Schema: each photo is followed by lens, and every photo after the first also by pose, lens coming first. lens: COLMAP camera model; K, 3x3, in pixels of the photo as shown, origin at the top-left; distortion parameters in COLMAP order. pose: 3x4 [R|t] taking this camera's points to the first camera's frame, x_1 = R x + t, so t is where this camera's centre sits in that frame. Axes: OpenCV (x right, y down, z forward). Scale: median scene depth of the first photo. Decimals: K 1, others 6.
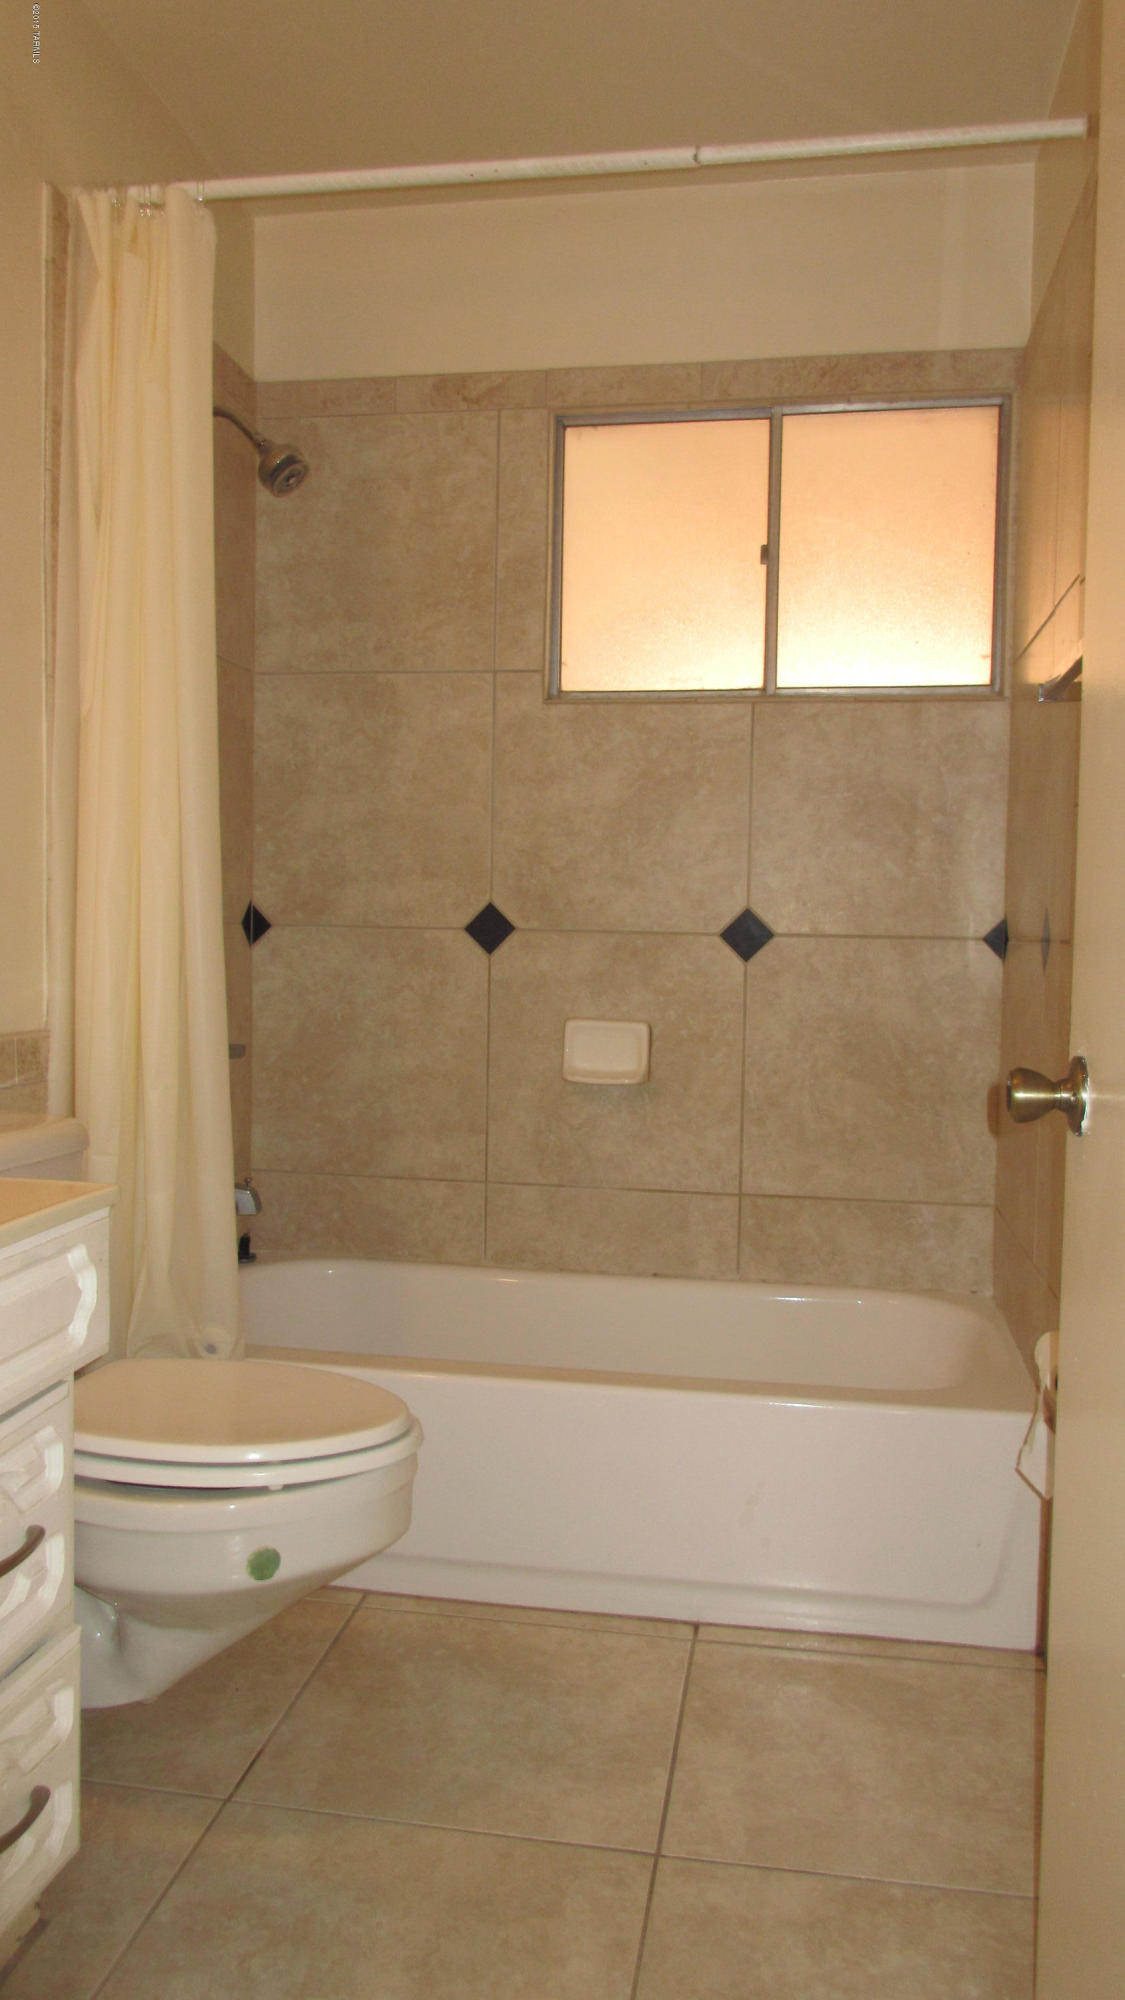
lens RADIAL K [[1485.6, 0, 560.8], [0, 1485.6, 999.9], [0, 0, 1]] dist [-0.008320, 0.006401]
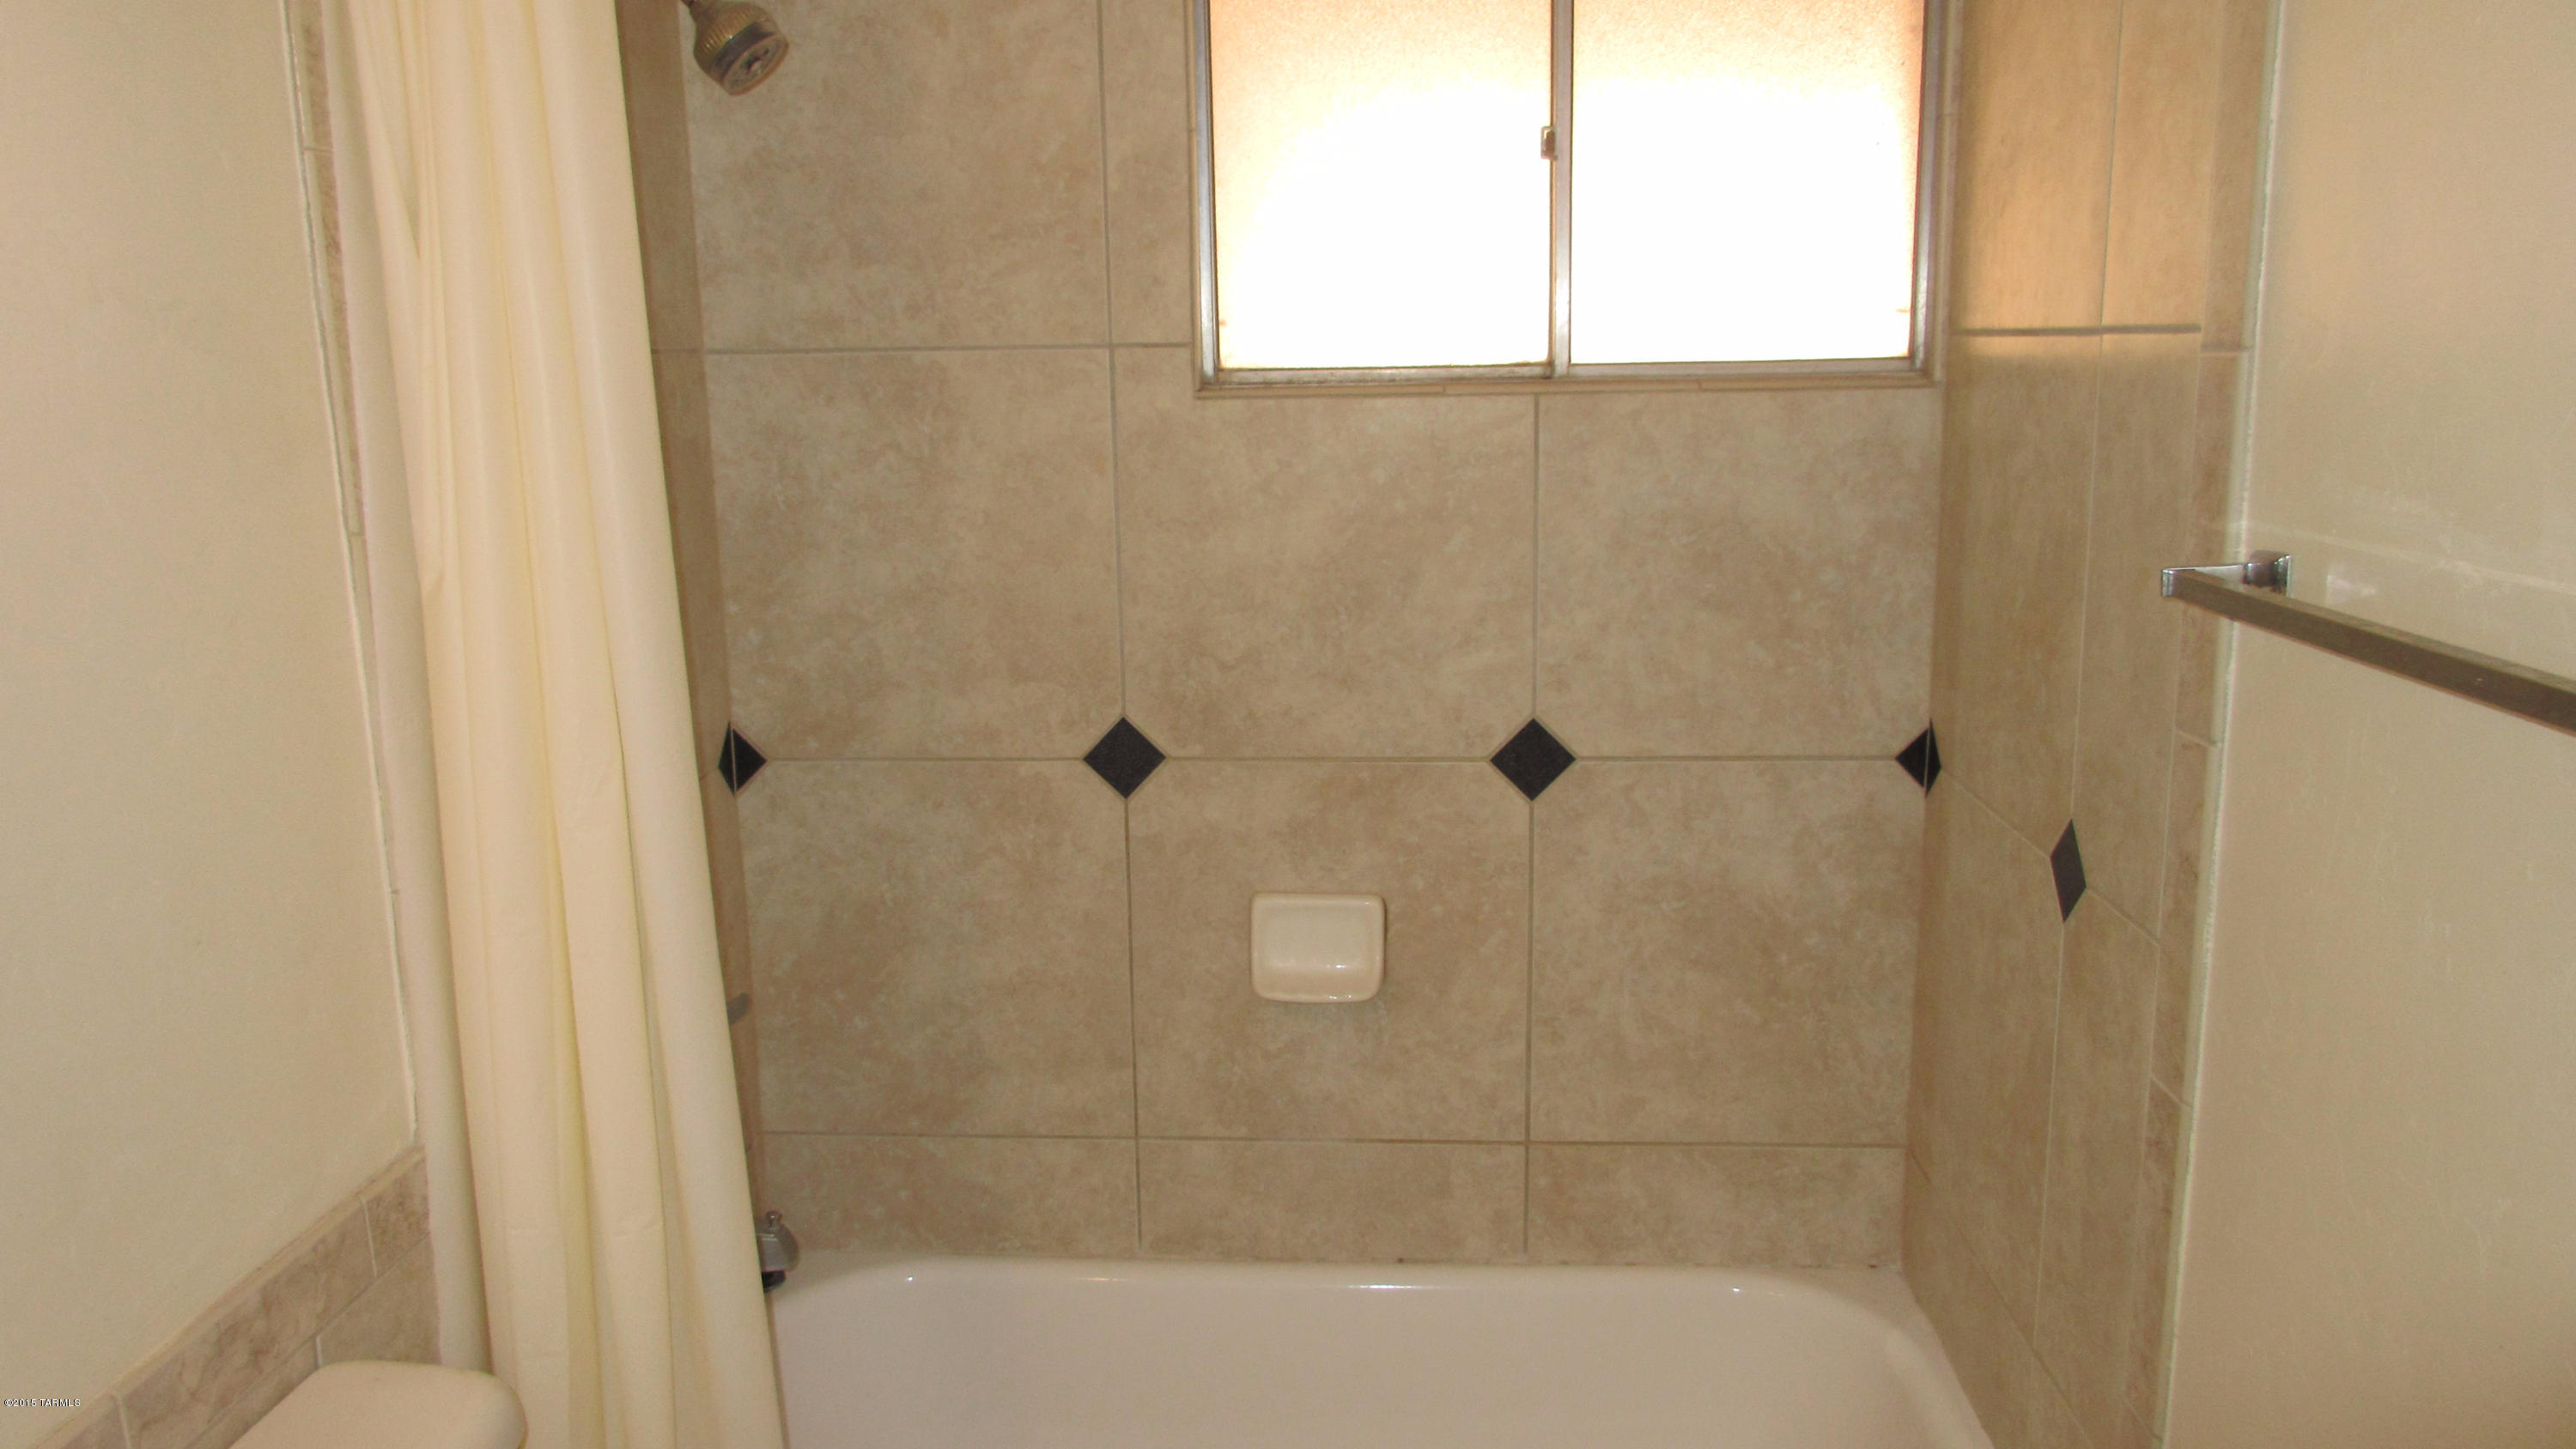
lens RADIAL K [[1913.2, 0, 1291.6], [0, 1913.2, 721.9], [0, 0, 1]] dist [-0.008320, 0.006401]
pose [[0.993304, -0.054641, 0.101787, -0.060118], [0.038844, 0.987744, 0.151170, -0.187151], [-0.108800, -0.146204, 0.983253, 0.202831]]
